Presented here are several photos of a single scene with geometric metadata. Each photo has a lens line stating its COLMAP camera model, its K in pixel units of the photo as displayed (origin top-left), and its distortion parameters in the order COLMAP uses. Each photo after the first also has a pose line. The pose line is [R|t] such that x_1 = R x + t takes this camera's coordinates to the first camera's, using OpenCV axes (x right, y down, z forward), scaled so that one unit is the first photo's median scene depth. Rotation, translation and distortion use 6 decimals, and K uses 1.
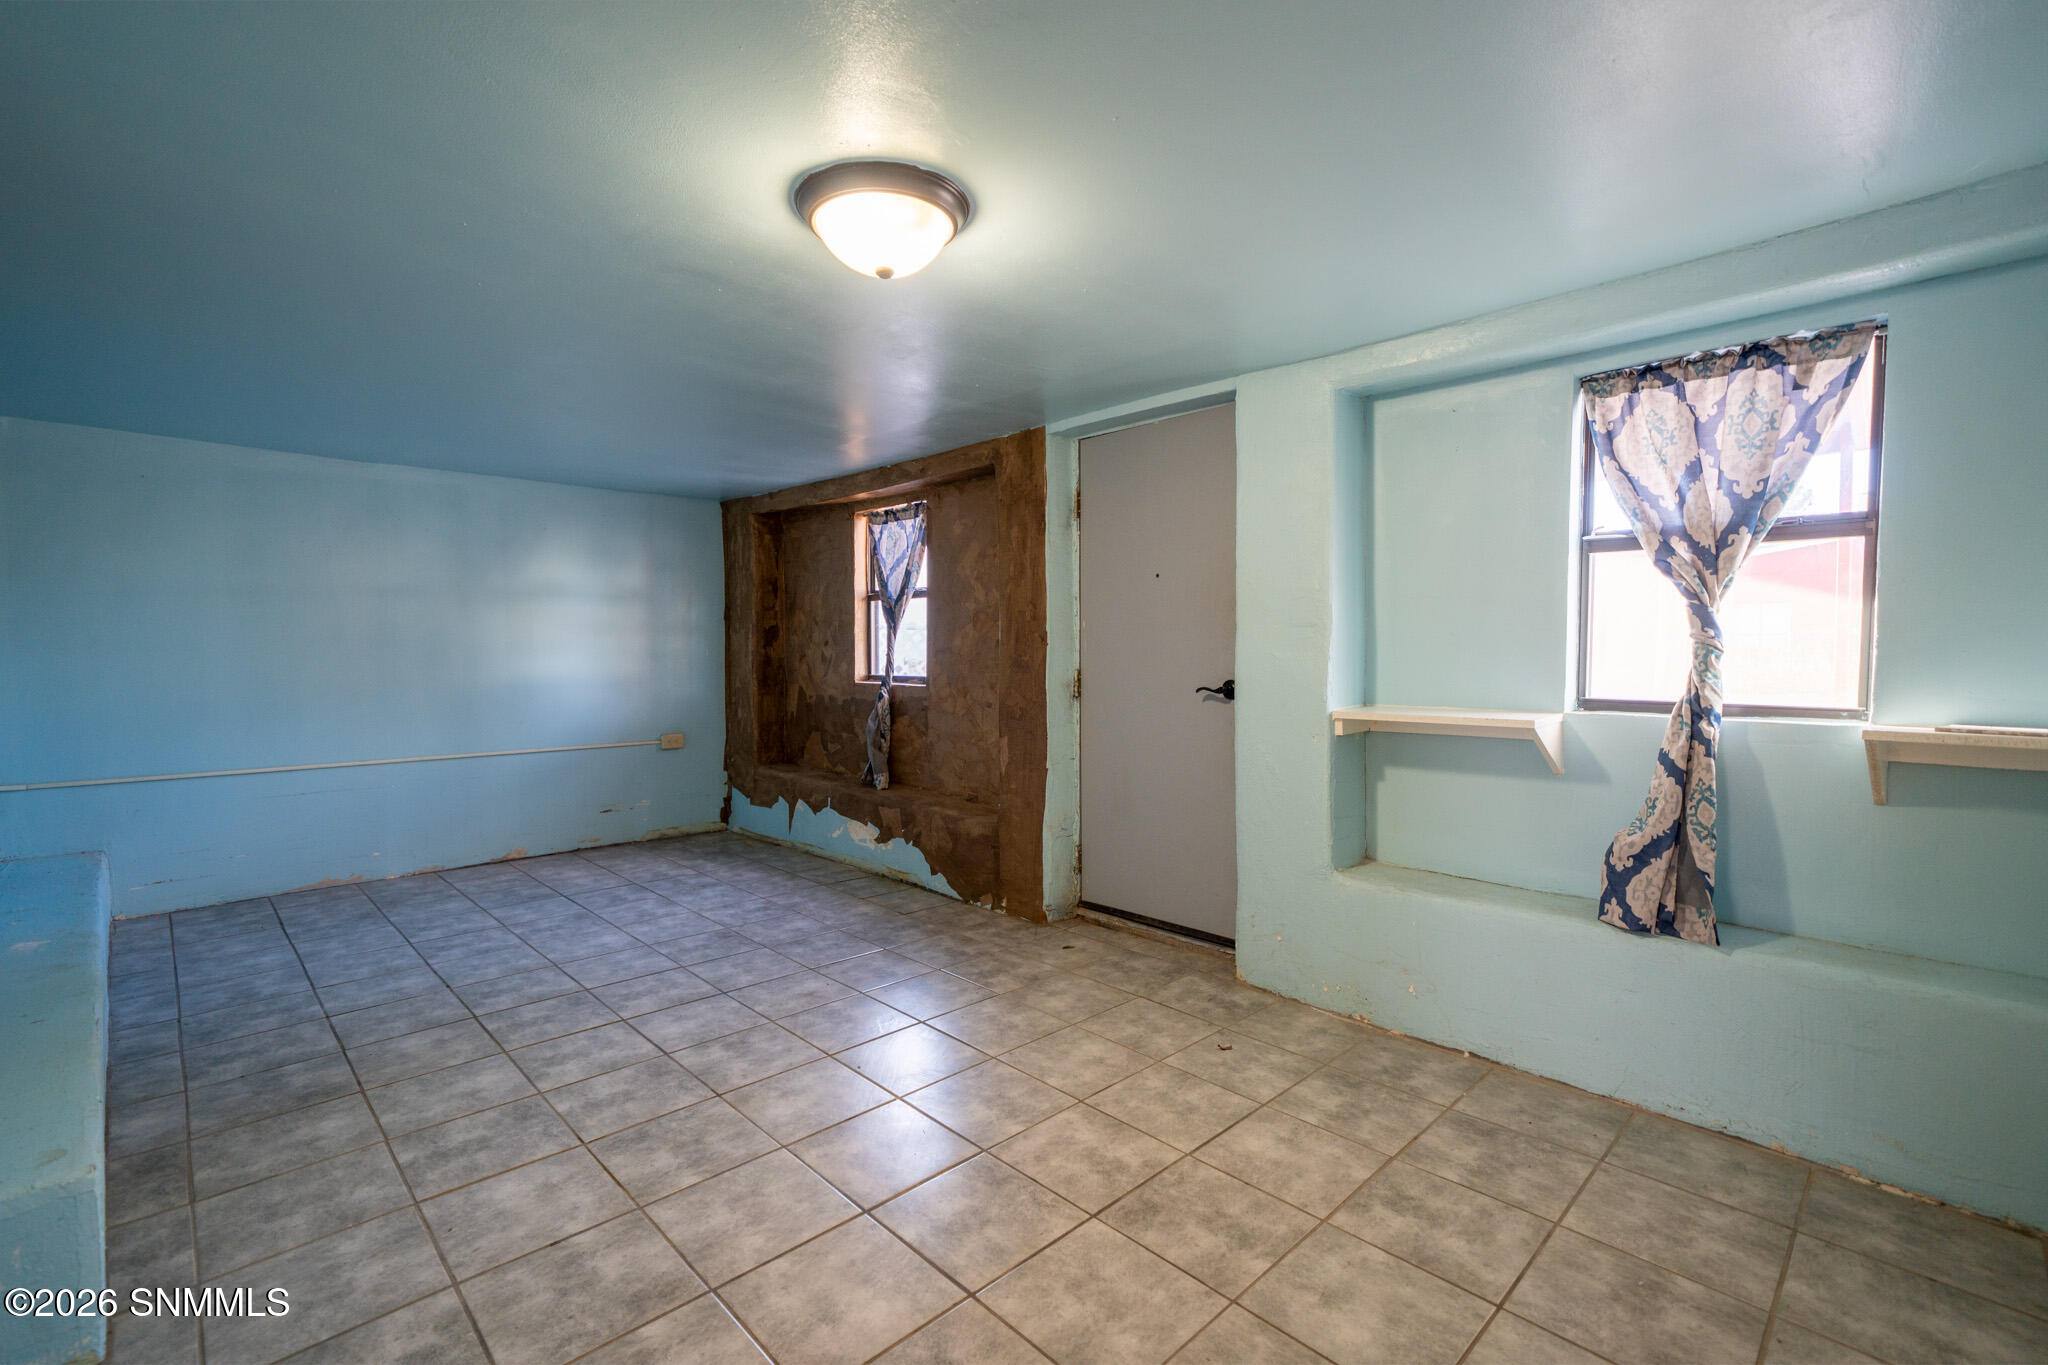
lens RADIAL K [[906.8, 0, 1015.0], [0, 906.8, 678.5], [0, 0, 1]] dist [0.008155, 0.002556]
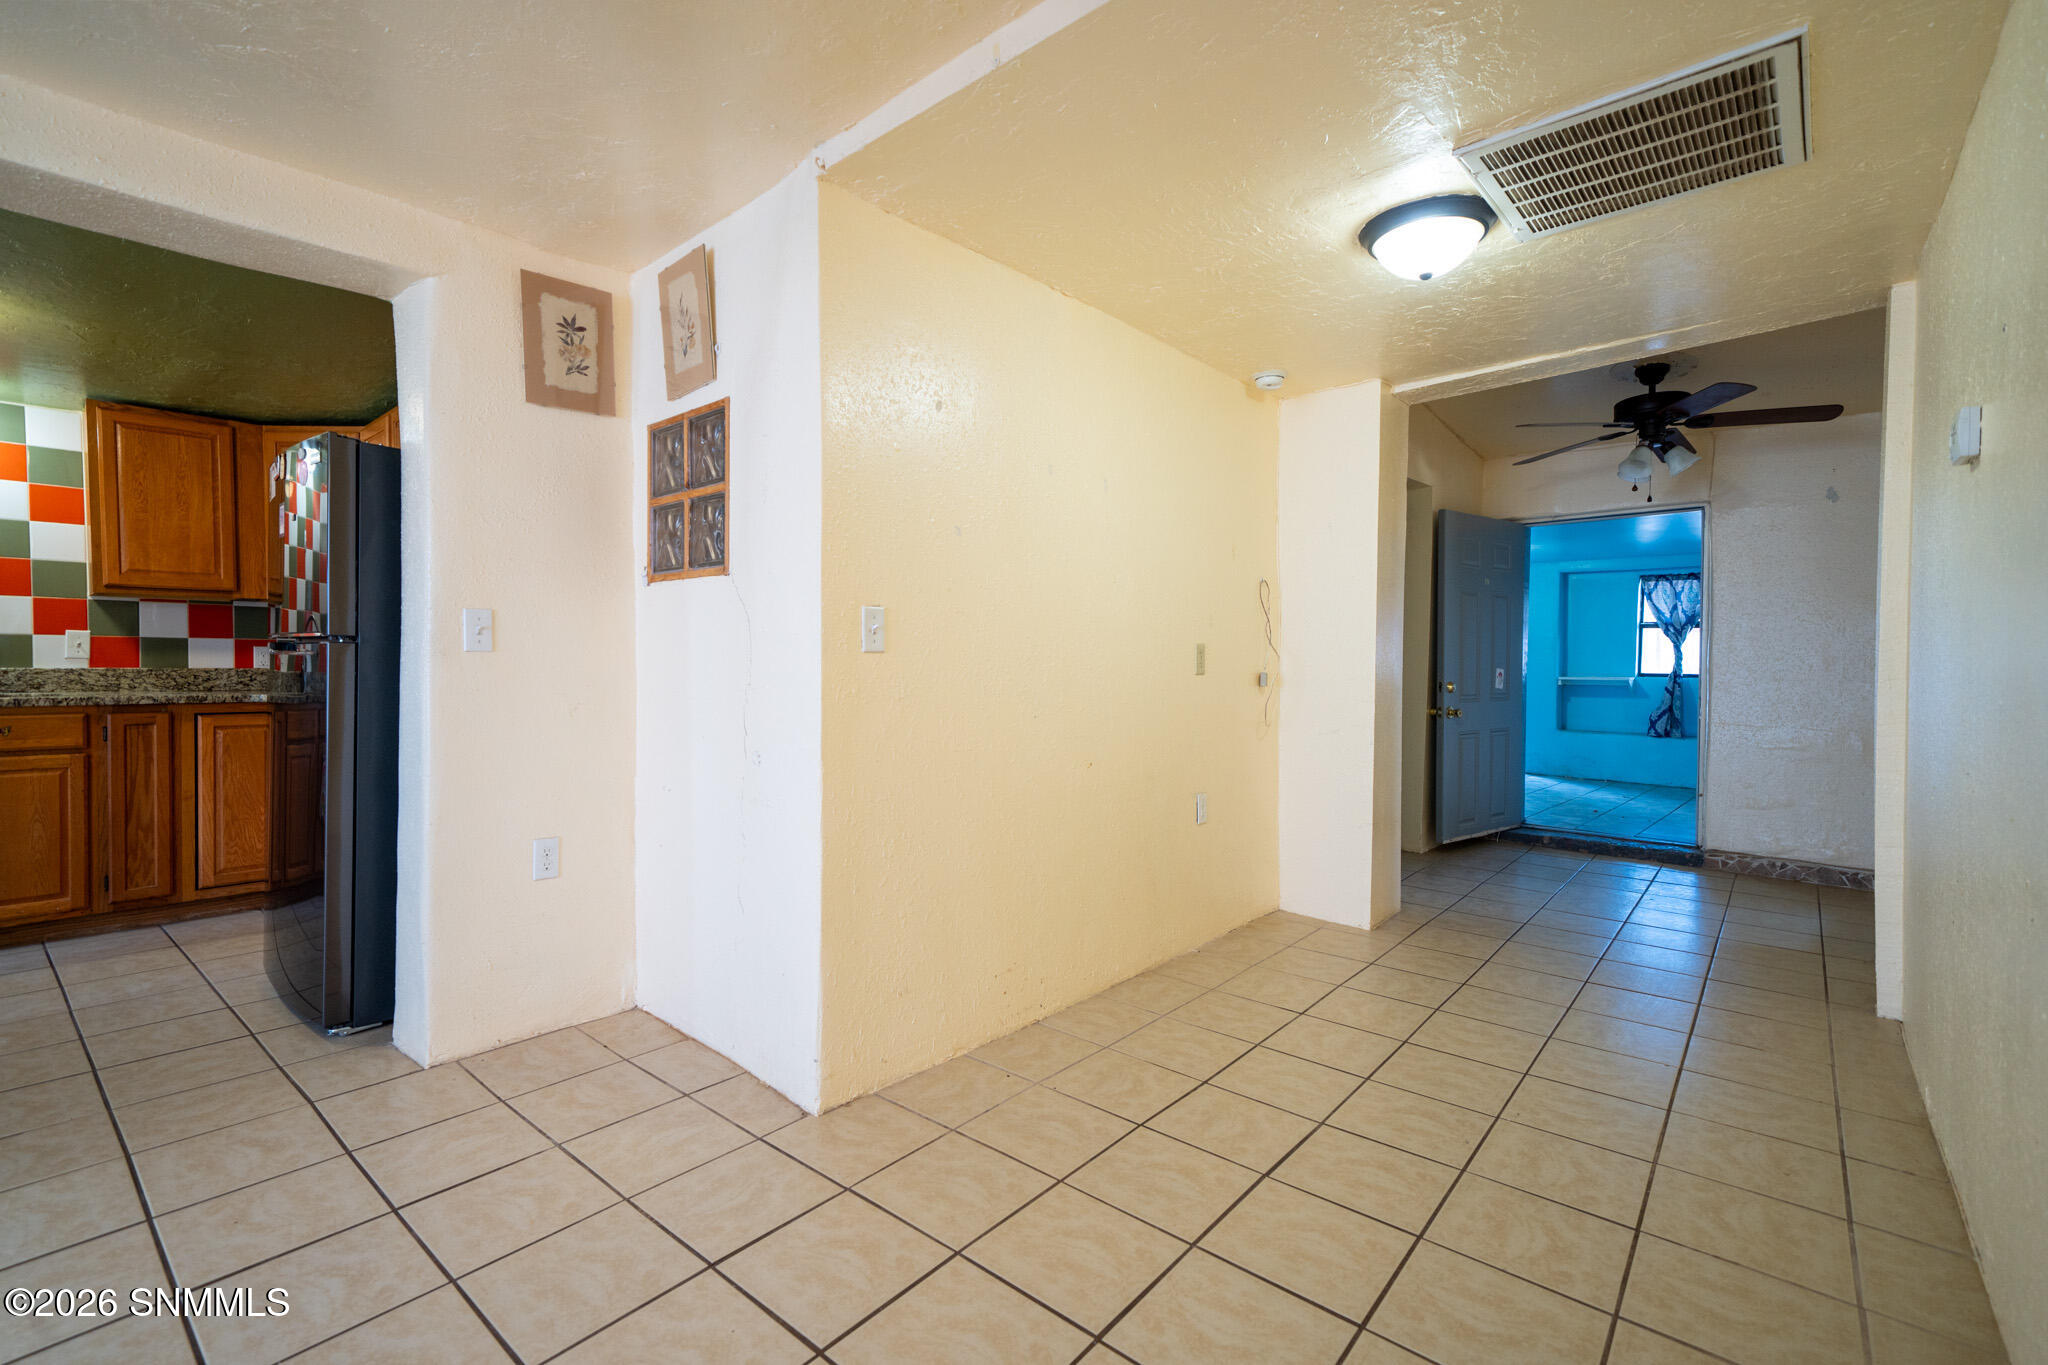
lens RADIAL K [[906.8, 0, 992.9], [0, 906.8, 684.8], [0, 0, 1]] dist [0.008155, 0.002556]
pose [[0.999991, -0.004077, -0.000678, -1.816464], [0.004083, 0.999951, 0.008992, 0.028035], [0.000641, -0.008995, 0.999959, -2.428667]]
